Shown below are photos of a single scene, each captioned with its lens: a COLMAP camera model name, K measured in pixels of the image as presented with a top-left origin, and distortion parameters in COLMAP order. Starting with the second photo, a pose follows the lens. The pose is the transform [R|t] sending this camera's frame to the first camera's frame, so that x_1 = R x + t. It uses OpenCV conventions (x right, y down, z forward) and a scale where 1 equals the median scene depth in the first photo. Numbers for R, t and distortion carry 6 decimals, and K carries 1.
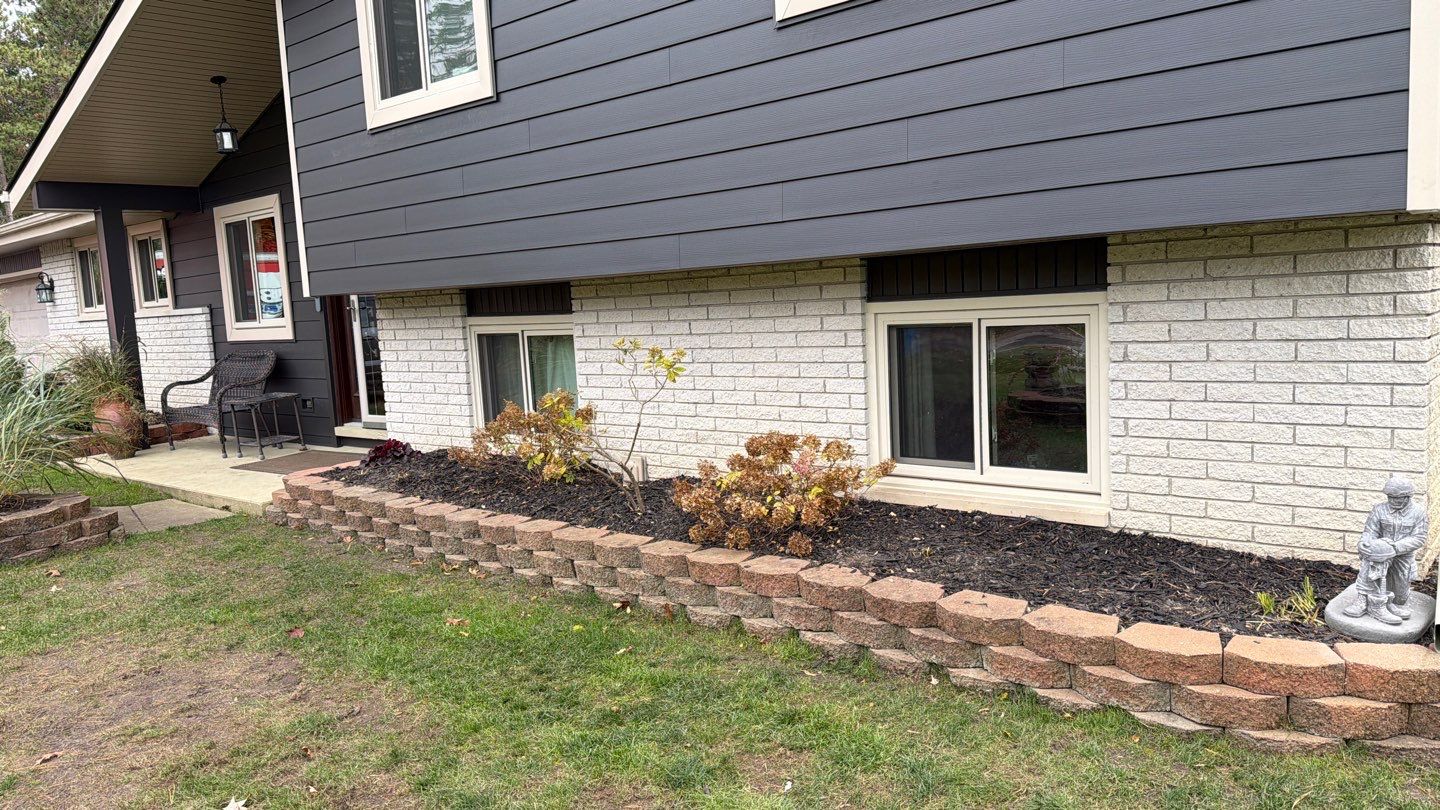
lens RADIAL K [[1010.4, 0, 733.0], [0, 1010.4, 412.1], [0, 0, 1]] dist [0.094973, -0.125992]
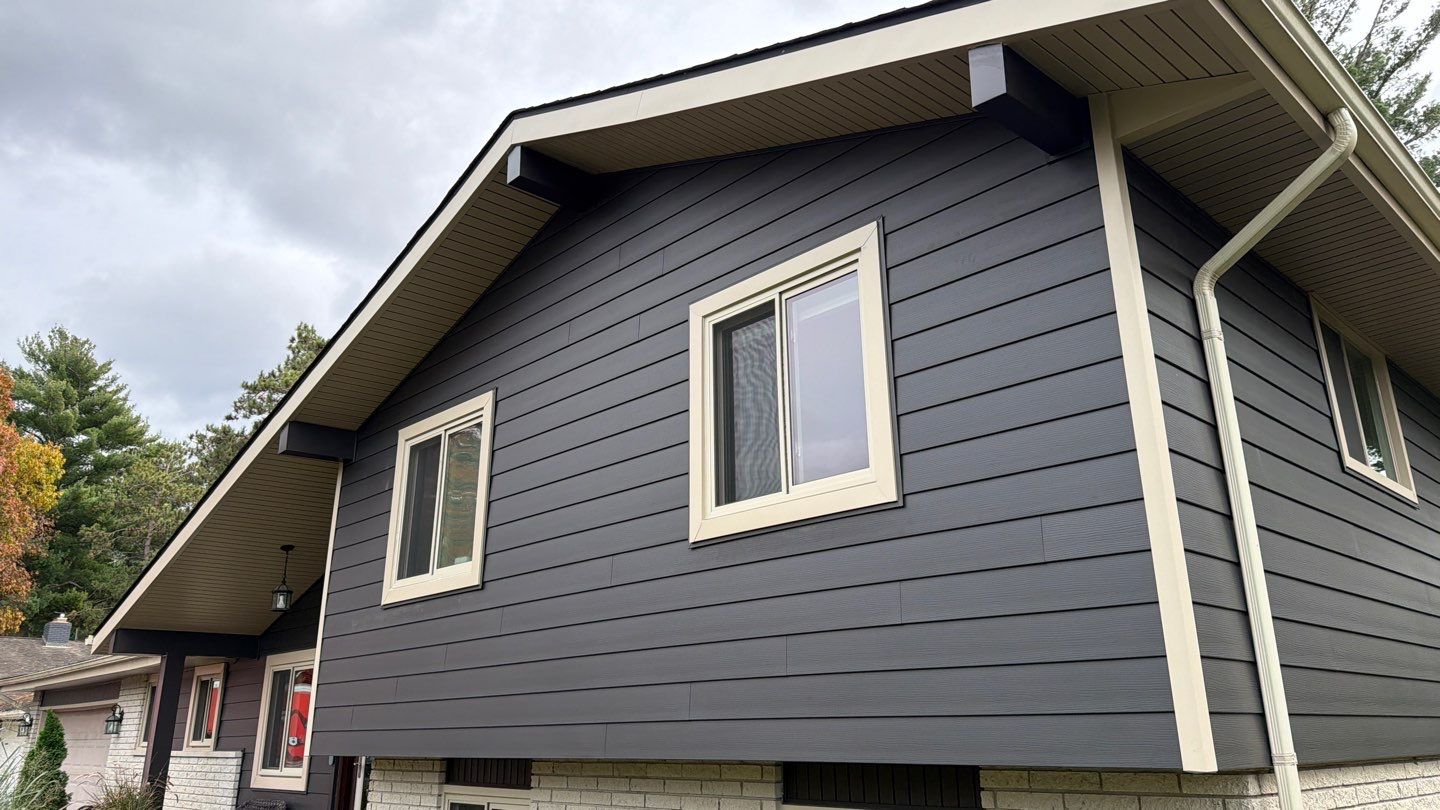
lens RADIAL K [[1012.7, 0, 723.3], [0, 1012.7, 386.1], [0, 0, 1]] dist [0.078677, -0.113661]
pose [[0.993828, 0.011776, -0.110303, 0.109564], [-0.058009, 0.902725, -0.426289, -0.027827], [0.094553, 0.430057, 0.897837, -0.061187]]
